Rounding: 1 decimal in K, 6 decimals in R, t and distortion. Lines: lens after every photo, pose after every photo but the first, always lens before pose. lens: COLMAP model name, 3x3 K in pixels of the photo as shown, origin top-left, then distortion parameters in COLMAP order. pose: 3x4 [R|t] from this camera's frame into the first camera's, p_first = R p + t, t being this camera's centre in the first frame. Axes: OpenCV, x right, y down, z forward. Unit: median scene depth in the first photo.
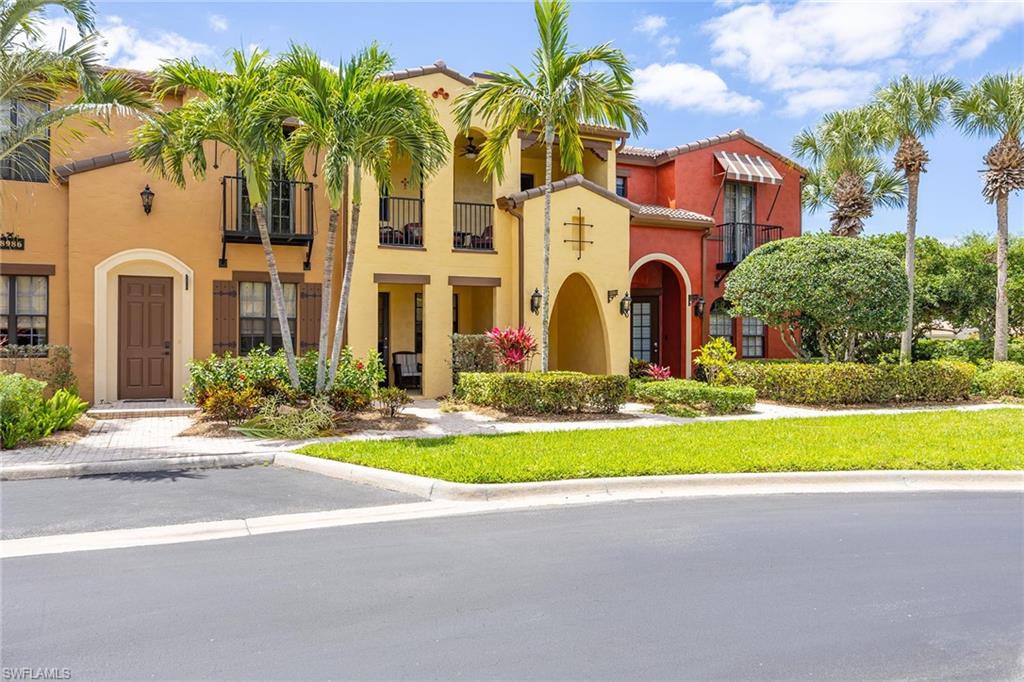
lens RADIAL K [[806.4, 0, 512.4], [0, 806.4, 343.0], [0, 0, 1]] dist [-0.047477, 0.004821]
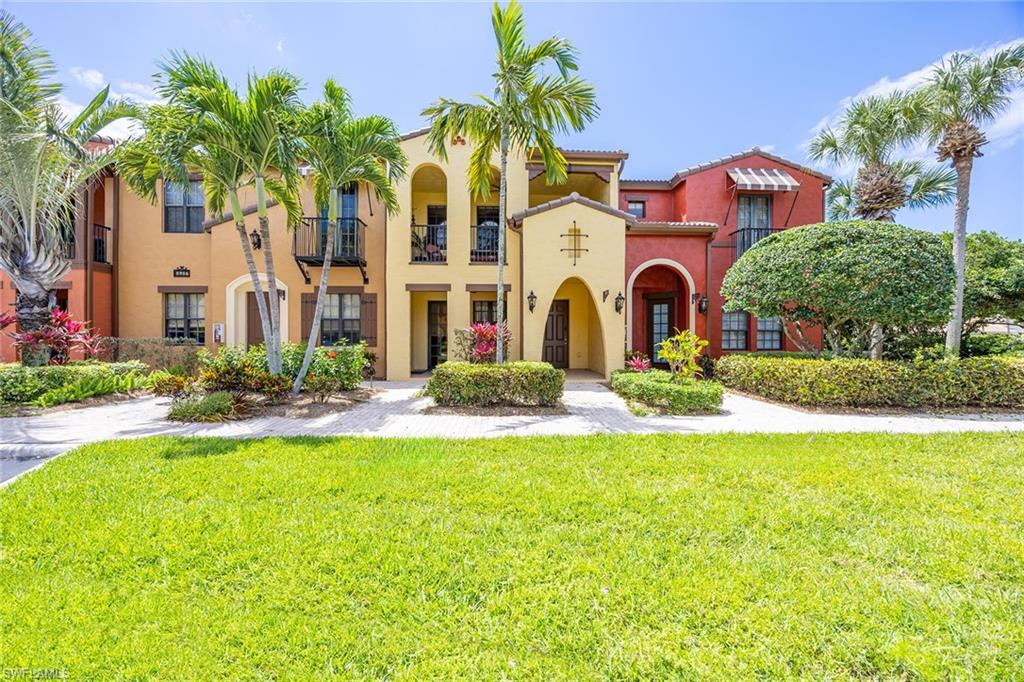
lens RADIAL K [[397.9, 0, 509.8], [0, 397.9, 340.6], [0, 0, 1]] dist [-0.011465, -0.000867]
pose [[0.922533, 0.002421, -0.385912, 0.212363], [-0.000794, 0.999990, 0.004376, 0.003081], [0.385918, -0.003730, 0.922525, 0.416394]]
